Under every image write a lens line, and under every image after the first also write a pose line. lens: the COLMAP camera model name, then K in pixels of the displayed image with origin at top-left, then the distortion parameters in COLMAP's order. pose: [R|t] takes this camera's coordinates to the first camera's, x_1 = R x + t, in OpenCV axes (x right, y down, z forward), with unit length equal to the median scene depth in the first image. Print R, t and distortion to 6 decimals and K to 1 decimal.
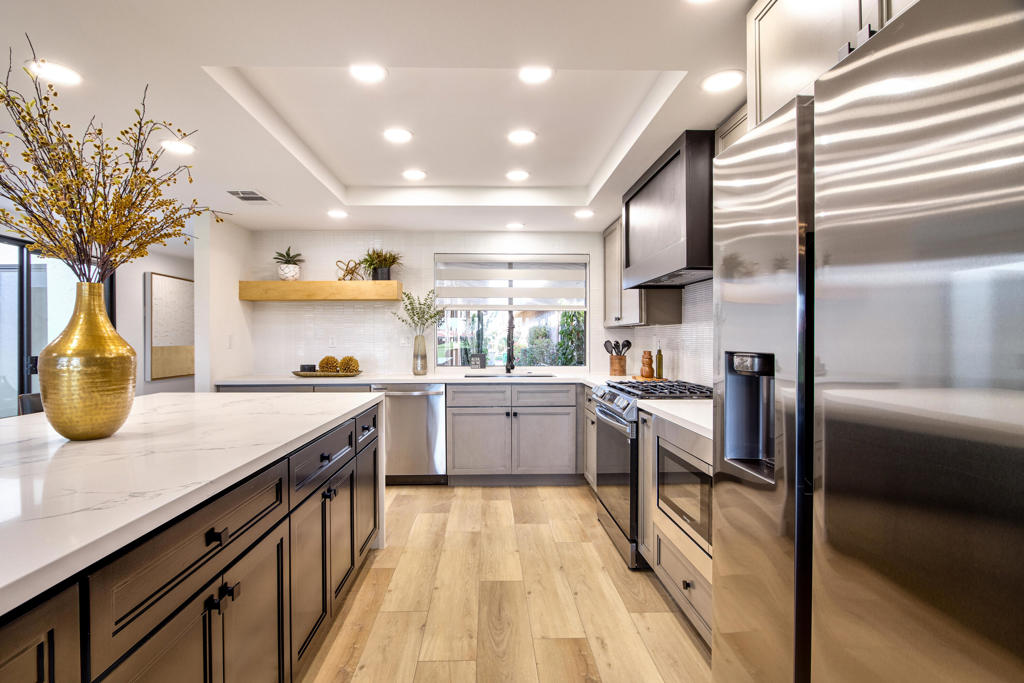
lens RADIAL K [[478.0, 0, 496.6], [0, 478.0, 340.5], [0, 0, 1]] dist [-0.017150, 0.002416]
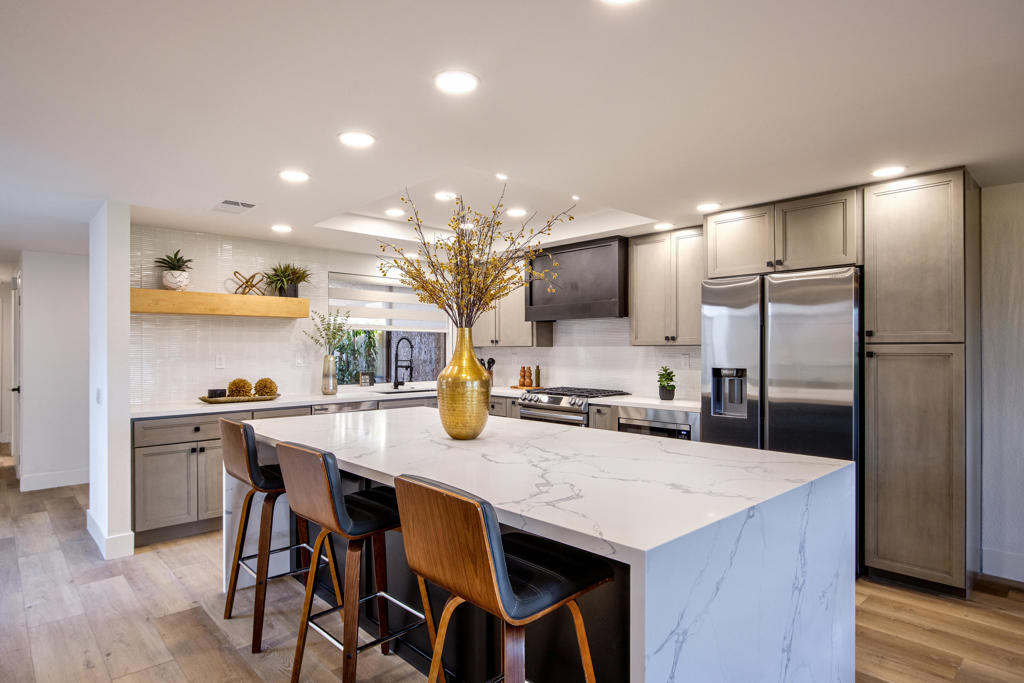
lens RADIAL K [[570.7, 0, 498.0], [0, 570.7, 346.1], [0, 0, 1]] dist [-0.017449, 0.005623]
pose [[0.754553, 0.004711, 0.656223, -0.694263], [0.000416, 0.999971, -0.007657, -0.020336], [-0.656239, 0.006051, 0.754529, -0.132795]]
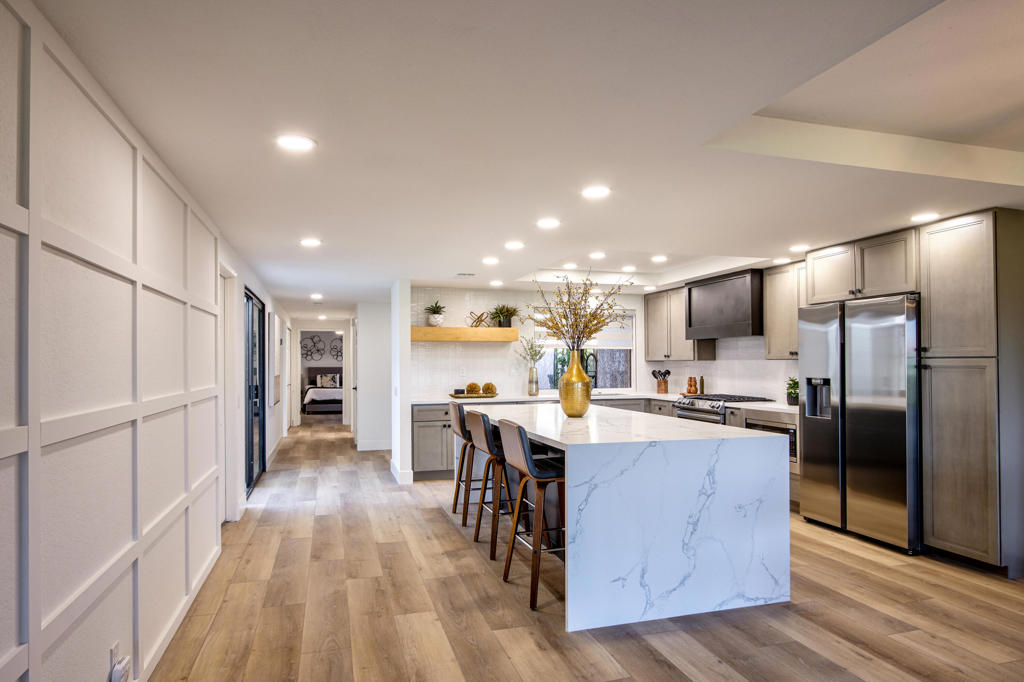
lens RADIAL K [[570.7, 0, 478.6], [0, 570.7, 356.8], [0, 0, 1]] dist [-0.017449, 0.005623]
pose [[0.971899, -0.000774, 0.235396, -0.728550], [0.003517, 0.999931, -0.011235, -0.023356], [-0.235371, 0.011747, 0.971835, -0.603460]]
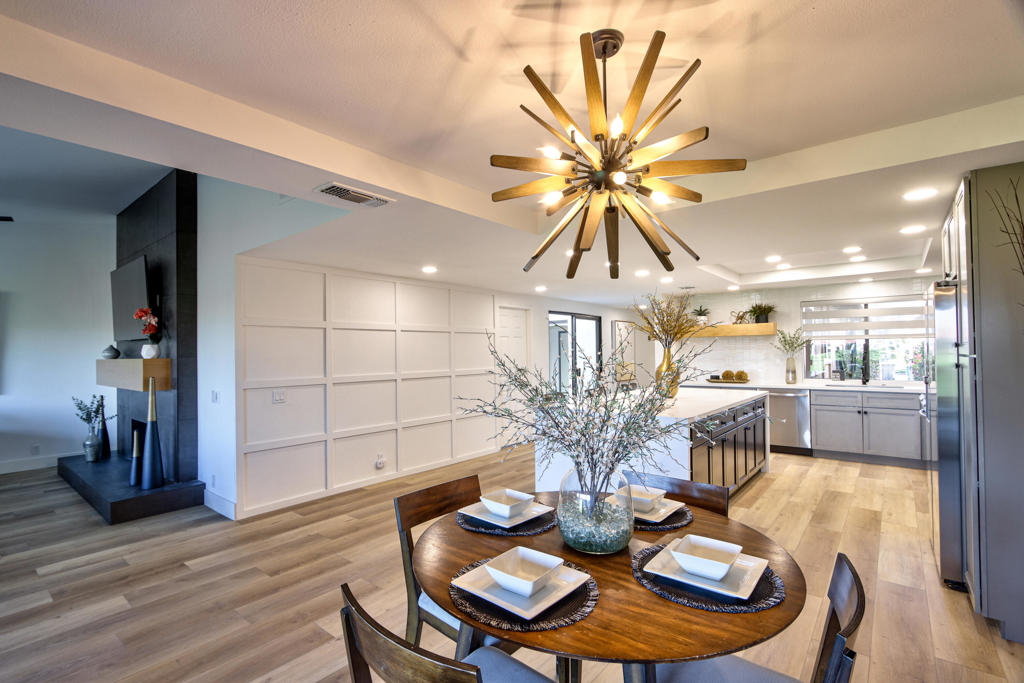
lens RADIAL K [[478.0, 0, 497.1], [0, 478.0, 339.4], [0, 0, 1]] dist [-0.017150, 0.002416]
pose [[0.747777, -0.023763, -0.663524, 0.151141], [0.010953, 0.999665, -0.023457, -0.045457], [0.663859, 0.010273, 0.747787, -0.782105]]
